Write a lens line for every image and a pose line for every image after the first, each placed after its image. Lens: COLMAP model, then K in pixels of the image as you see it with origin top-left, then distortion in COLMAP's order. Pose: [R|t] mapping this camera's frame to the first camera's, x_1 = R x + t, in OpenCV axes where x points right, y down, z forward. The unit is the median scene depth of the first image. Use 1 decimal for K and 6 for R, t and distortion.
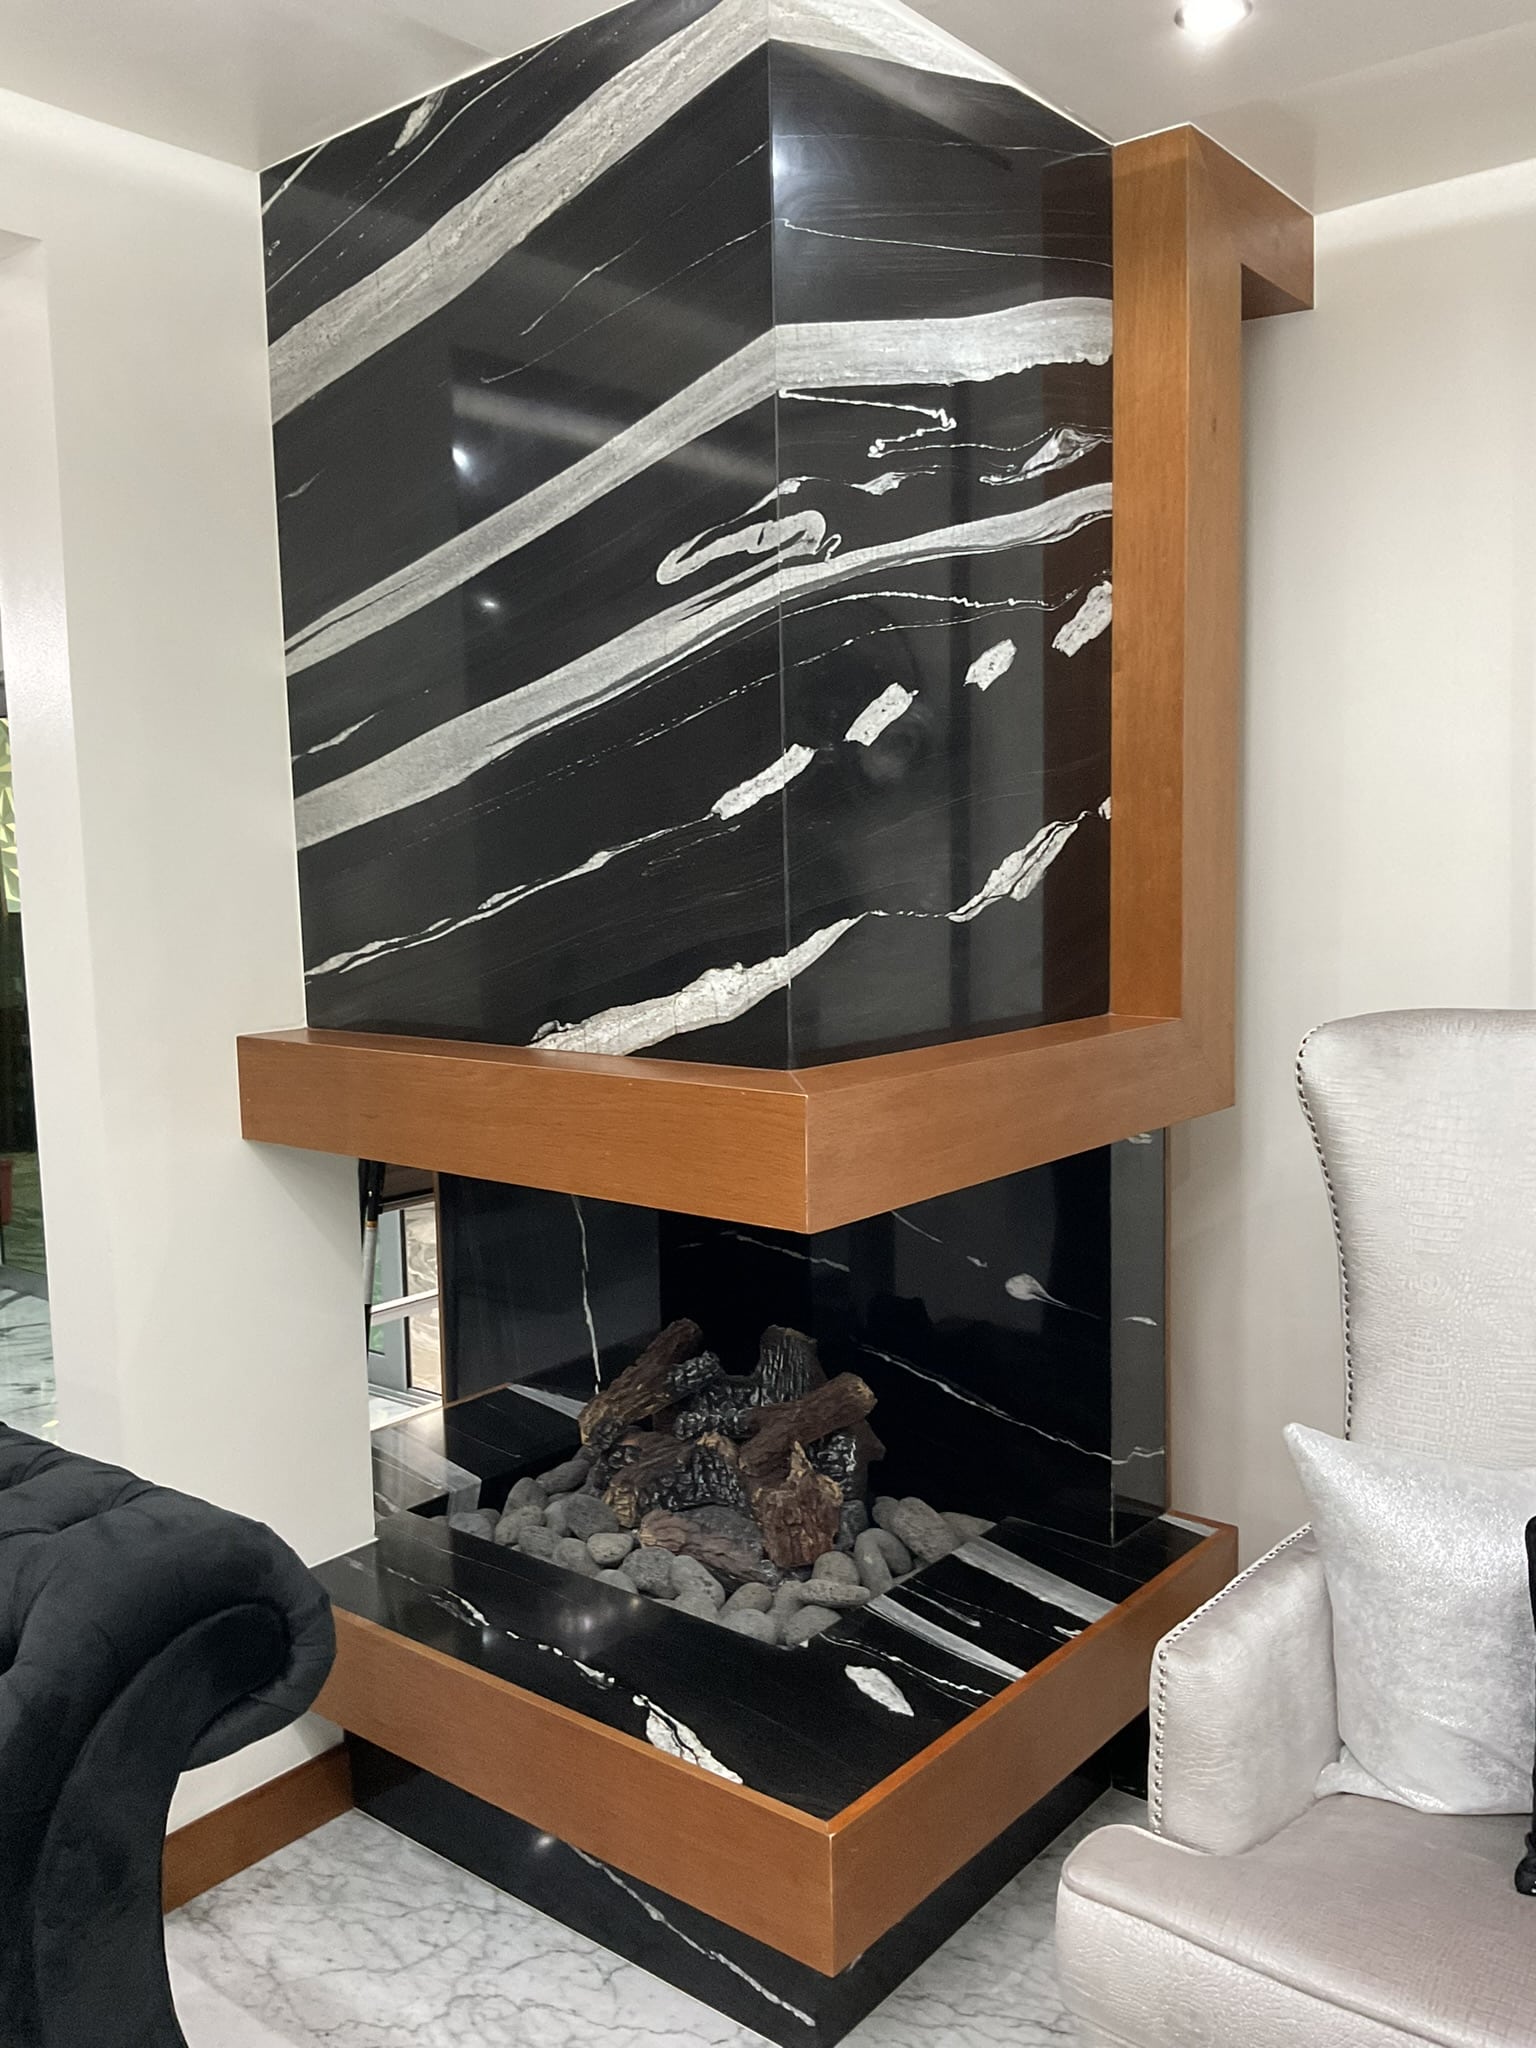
lens RADIAL K [[1728.6, 0, 771.0], [0, 1728.6, 1025.5], [0, 0, 1]] dist [-0.001290, -0.000513]
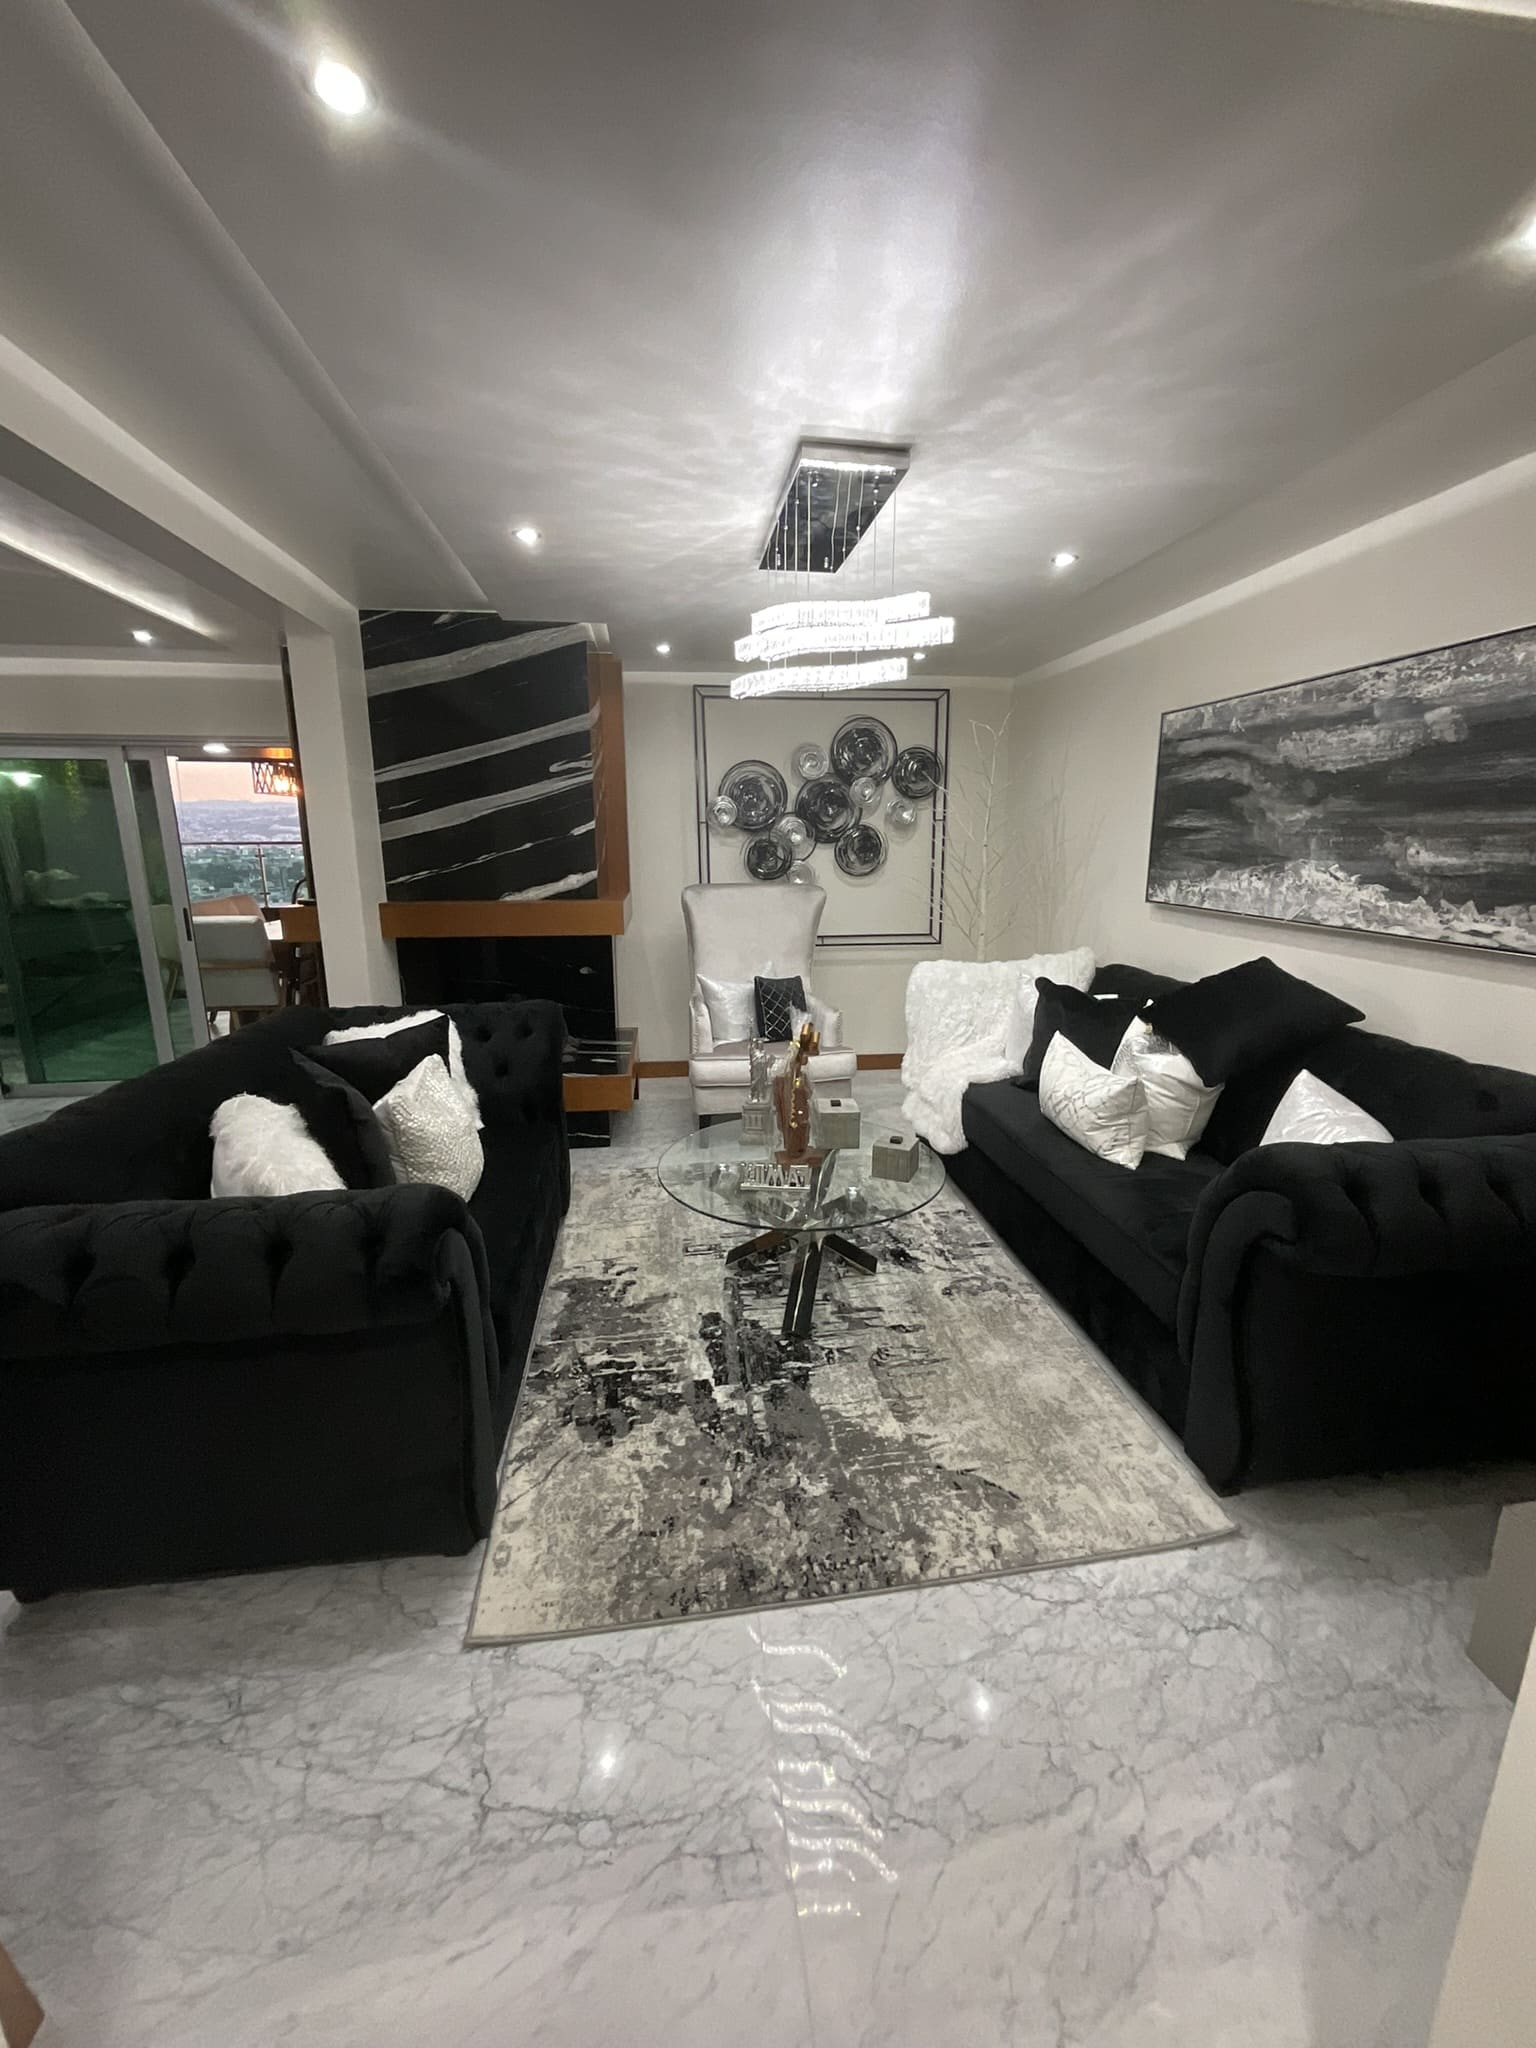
lens RADIAL K [[834.2, 0, 769.0], [0, 834.2, 1024.5], [0, 0, 1]] dist [-0.002116, -0.000328]
pose [[0.695222, -0.136263, 0.705761, -1.012992], [0.067484, 0.989904, 0.124646, 0.090516], [-0.715620, -0.039029, 0.697399, -0.592230]]
